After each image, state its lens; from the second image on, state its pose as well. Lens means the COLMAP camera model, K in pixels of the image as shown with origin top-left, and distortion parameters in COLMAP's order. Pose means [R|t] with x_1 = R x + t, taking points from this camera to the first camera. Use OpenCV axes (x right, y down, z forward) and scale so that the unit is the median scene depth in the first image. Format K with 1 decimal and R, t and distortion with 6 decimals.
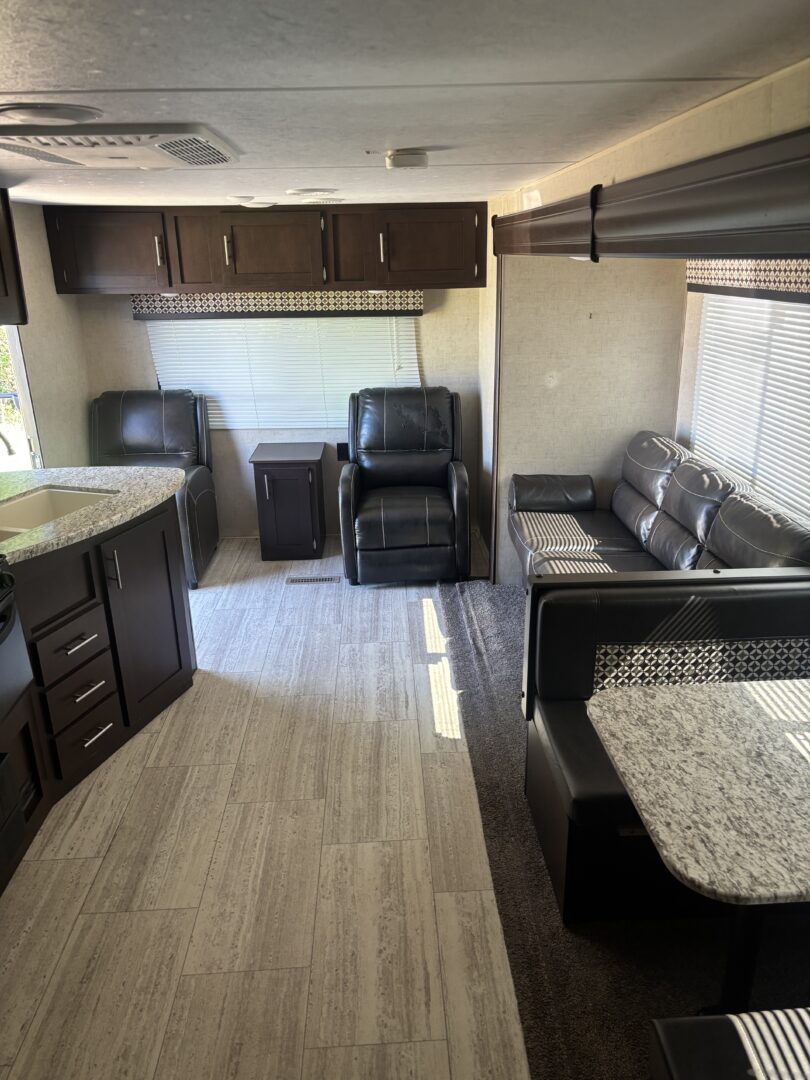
lens RADIAL K [[814.2, 0, 406.0], [0, 814.2, 539.3], [0, 0, 1]] dist [0.028667, -0.024697]
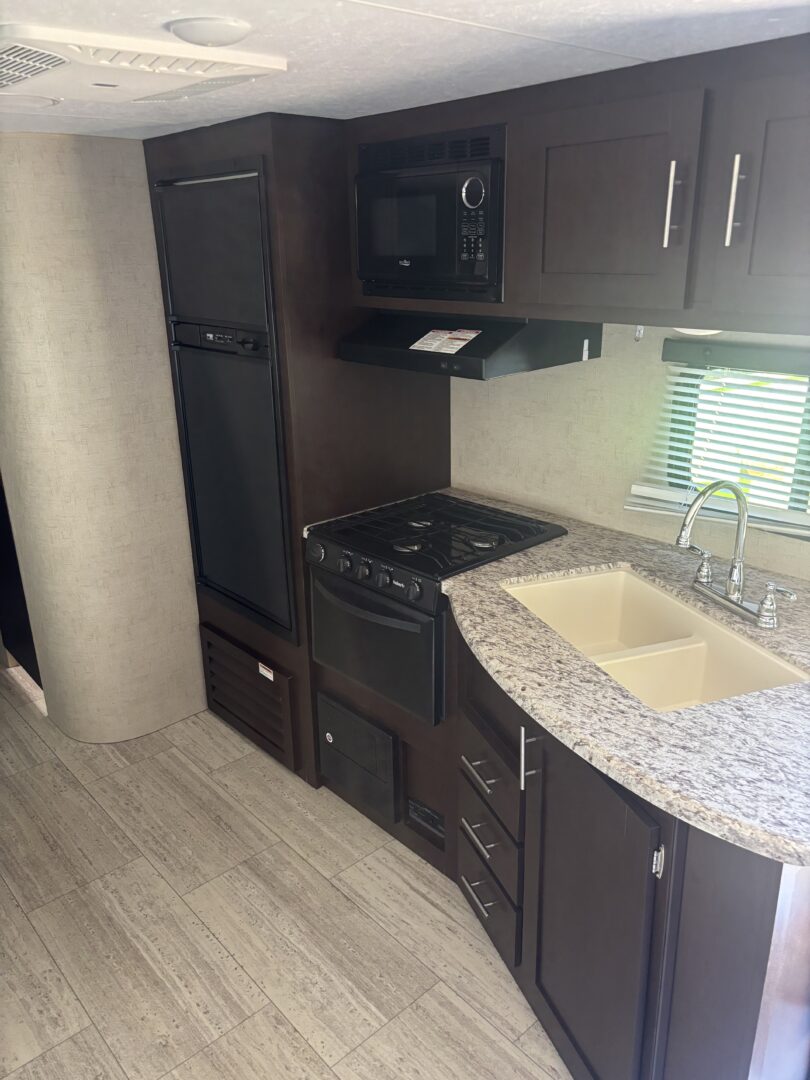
lens RADIAL K [[814.2, 0, 402.7], [0, 814.2, 541.1], [0, 0, 1]] dist [0.028667, -0.024697]
pose [[-0.765284, 0.257303, -0.590030, 0.008756], [-0.178478, 0.795874, 0.578559, -0.469831], [0.618455, 0.548069, -0.563147, 1.400410]]
